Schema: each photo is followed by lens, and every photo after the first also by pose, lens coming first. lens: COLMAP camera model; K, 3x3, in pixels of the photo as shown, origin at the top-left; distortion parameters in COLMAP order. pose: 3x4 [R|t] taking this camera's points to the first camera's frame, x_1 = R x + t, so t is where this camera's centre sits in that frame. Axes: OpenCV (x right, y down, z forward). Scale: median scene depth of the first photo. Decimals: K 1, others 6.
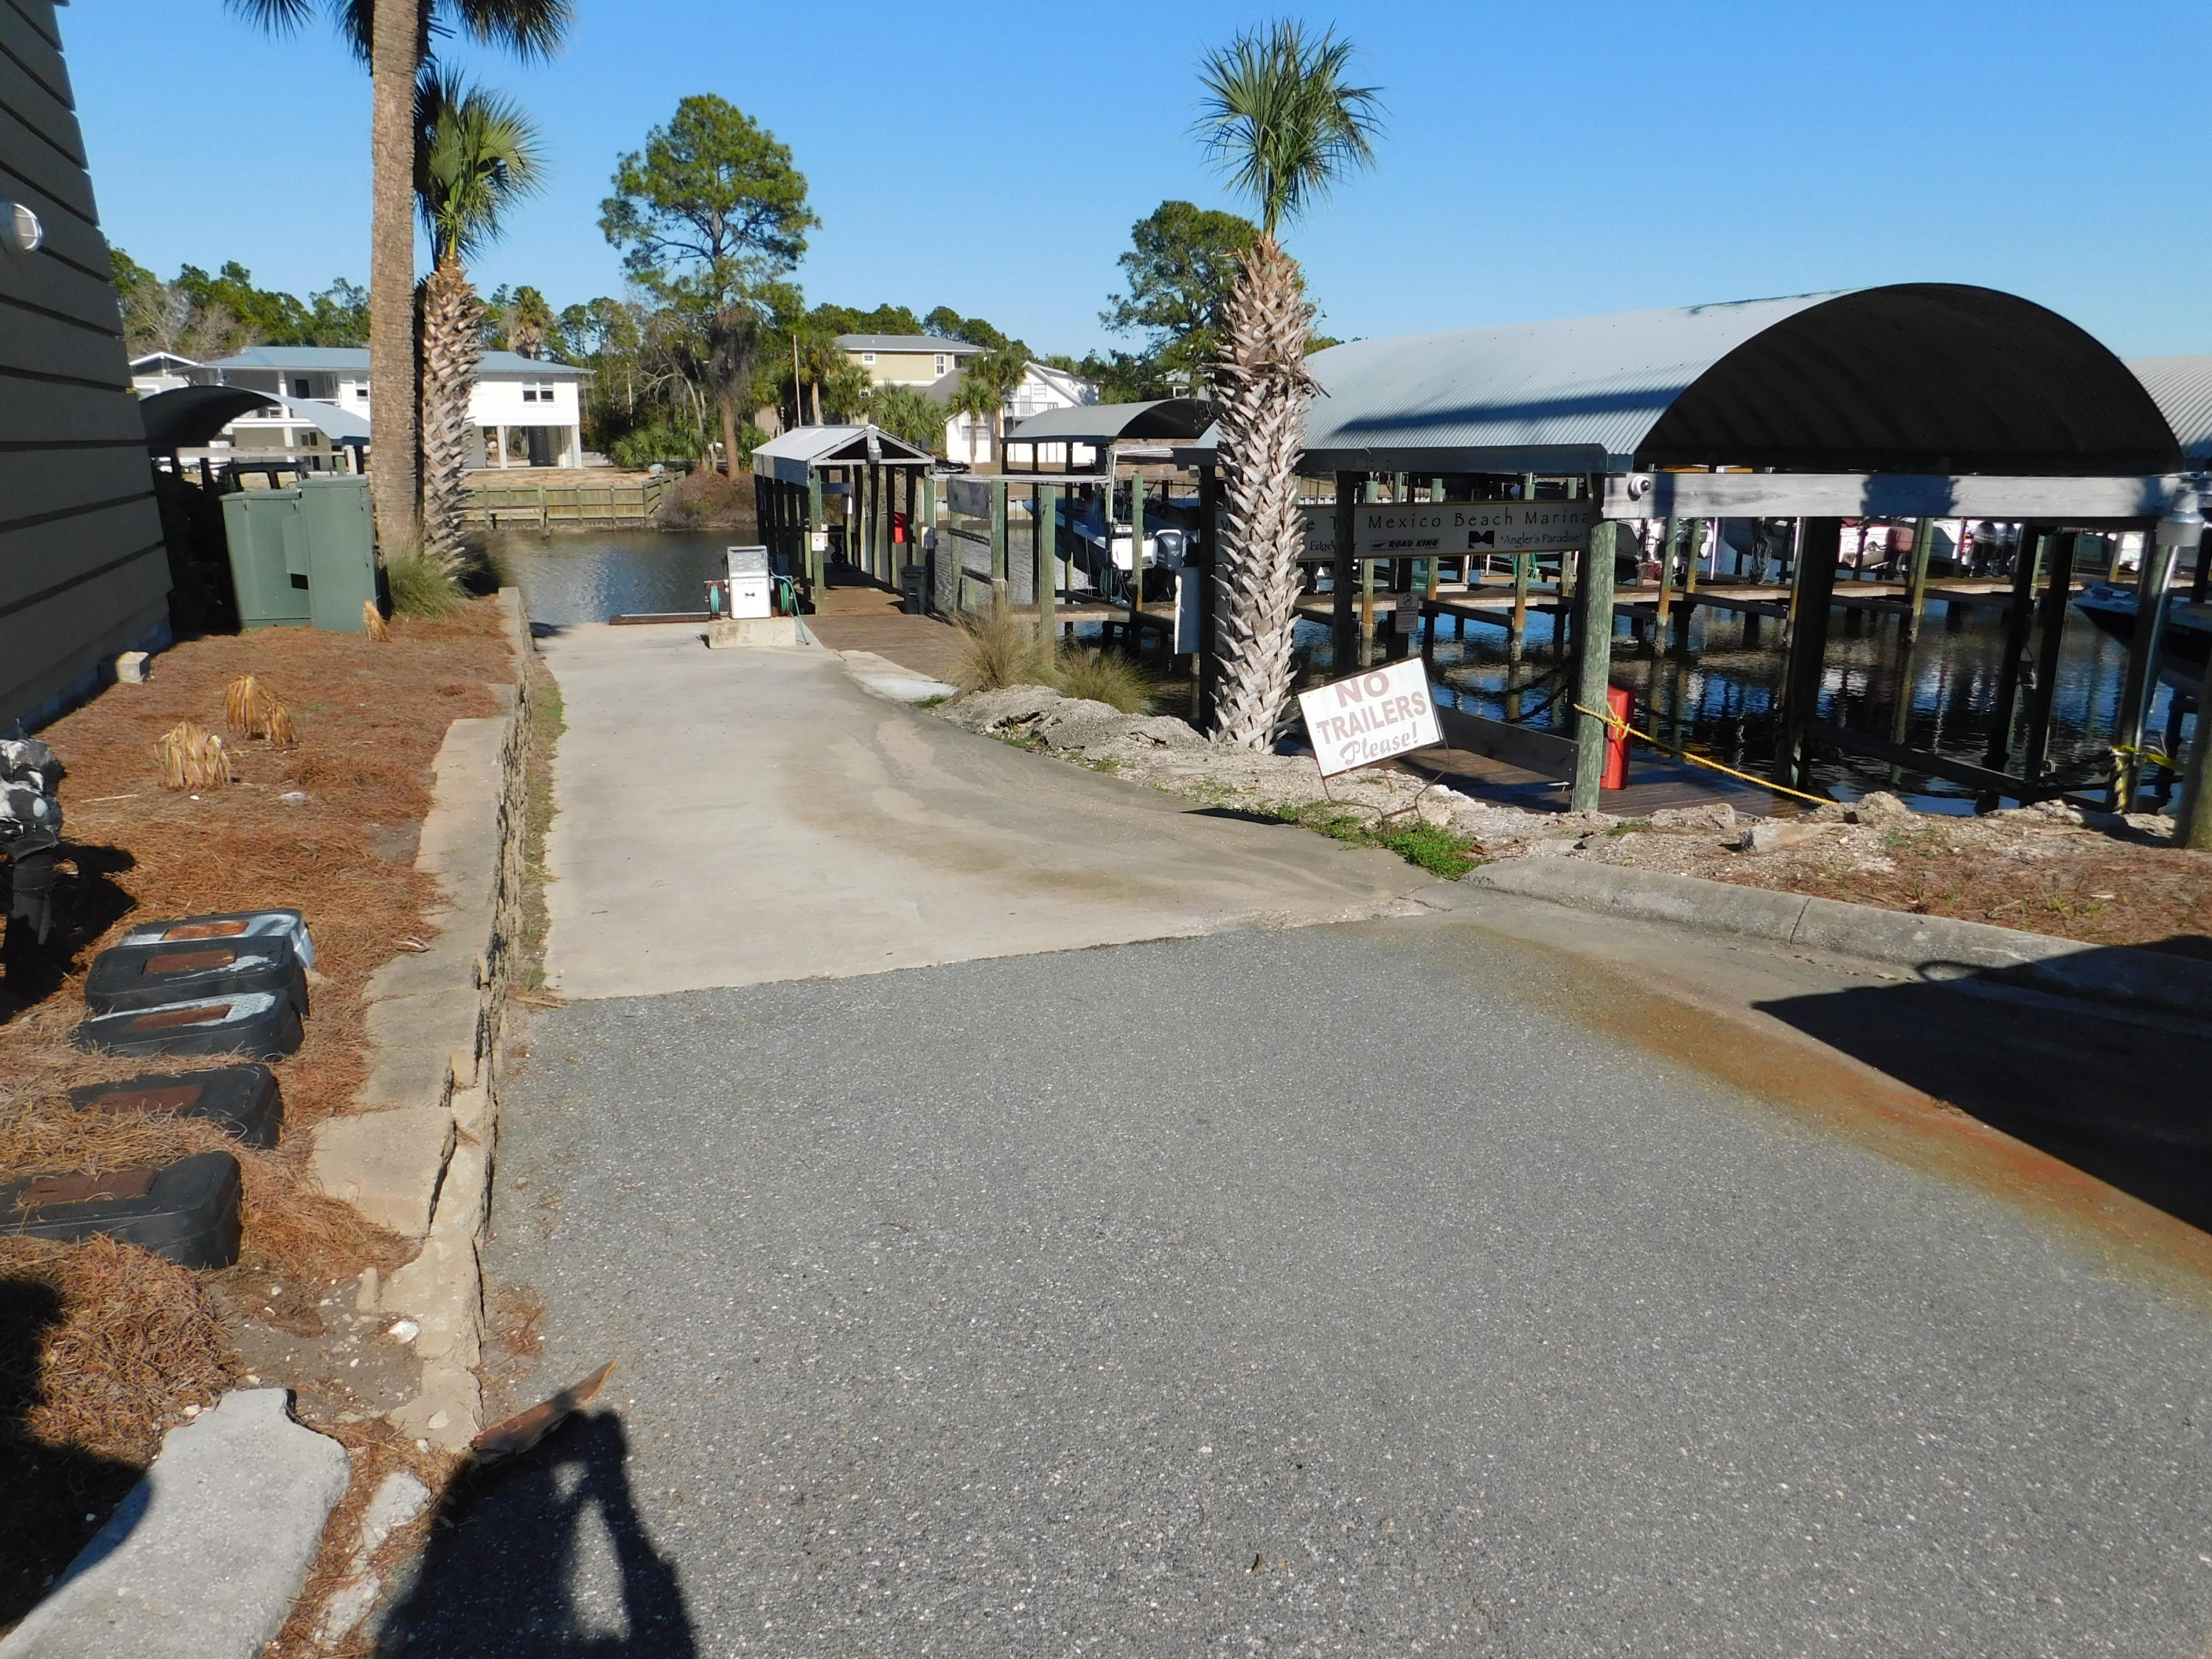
lens RADIAL K [[1561.7, 0, 1106.0], [0, 1561.7, 829.5], [0, 0, 1]] dist [-0.000902, -0.000290]
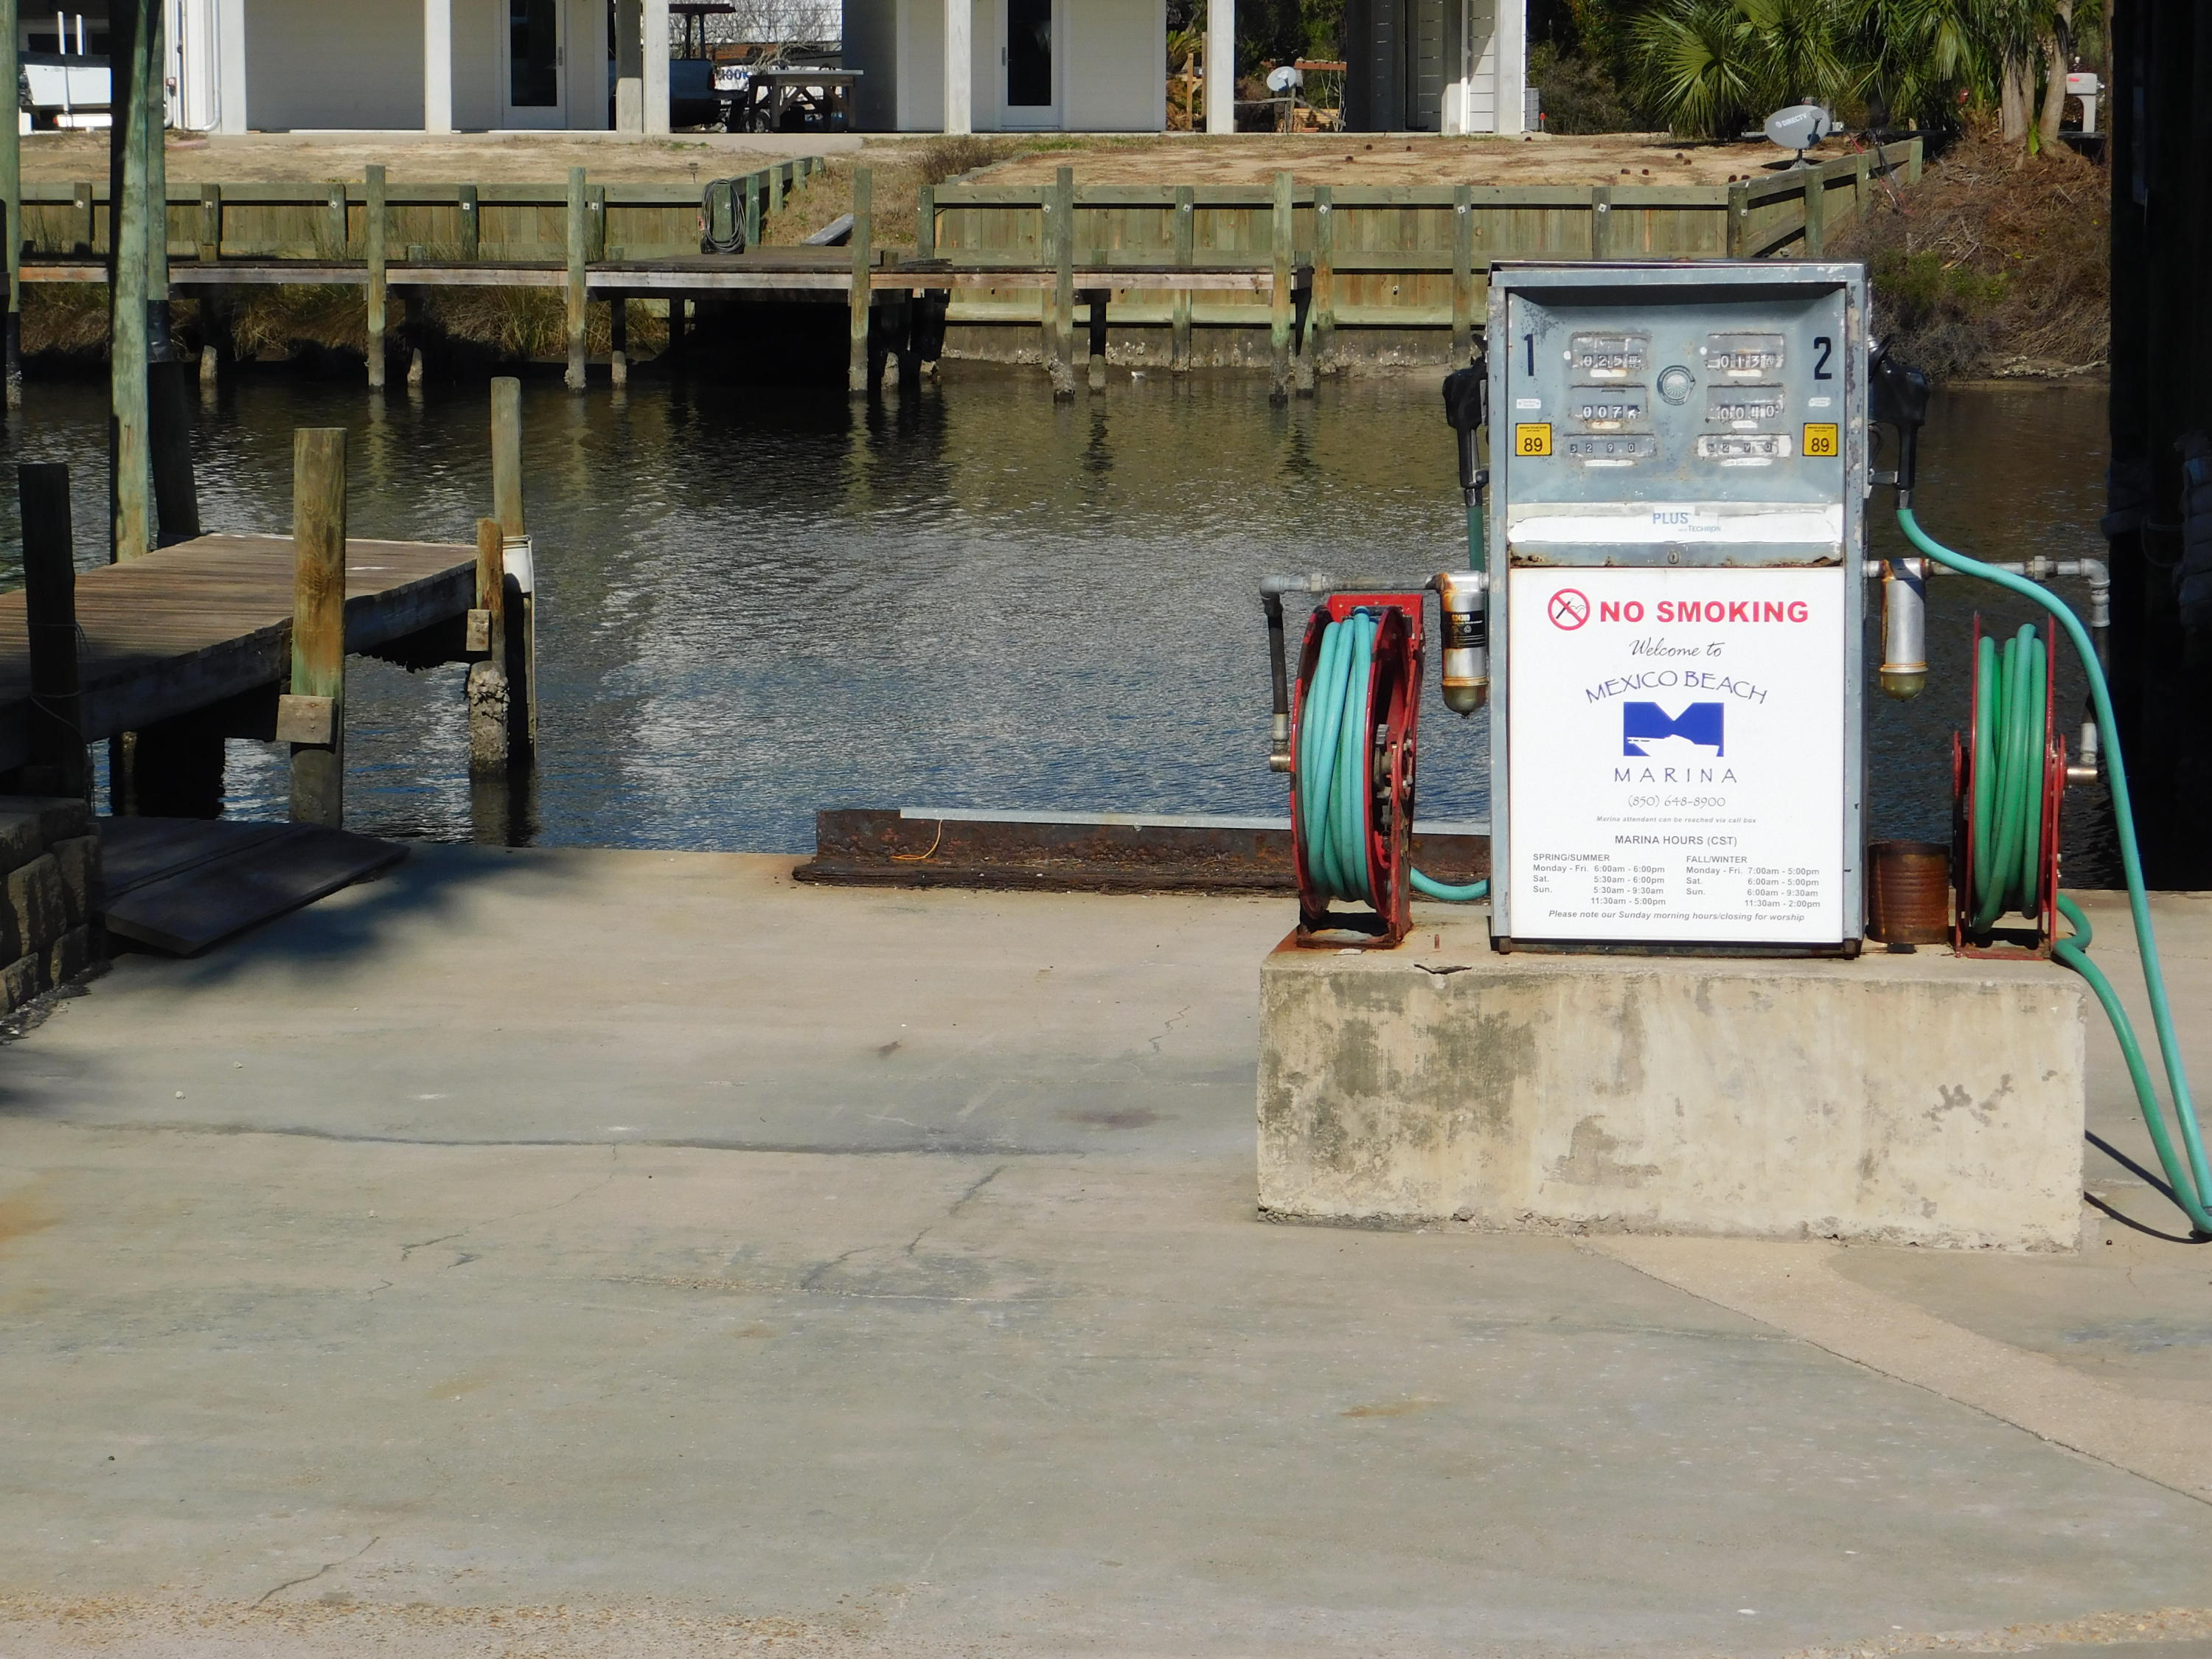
lens RADIAL K [[5161.9, 0, 1106.0], [0, 5161.9, 829.5], [0, 0, 1]] dist [0.001682, 0.299224]
pose [[0.902980, 0.058760, -0.425646, -0.114903], [-0.108491, 0.989688, -0.093530, -0.106131], [0.415760, 0.130634, 0.900043, 0.670058]]
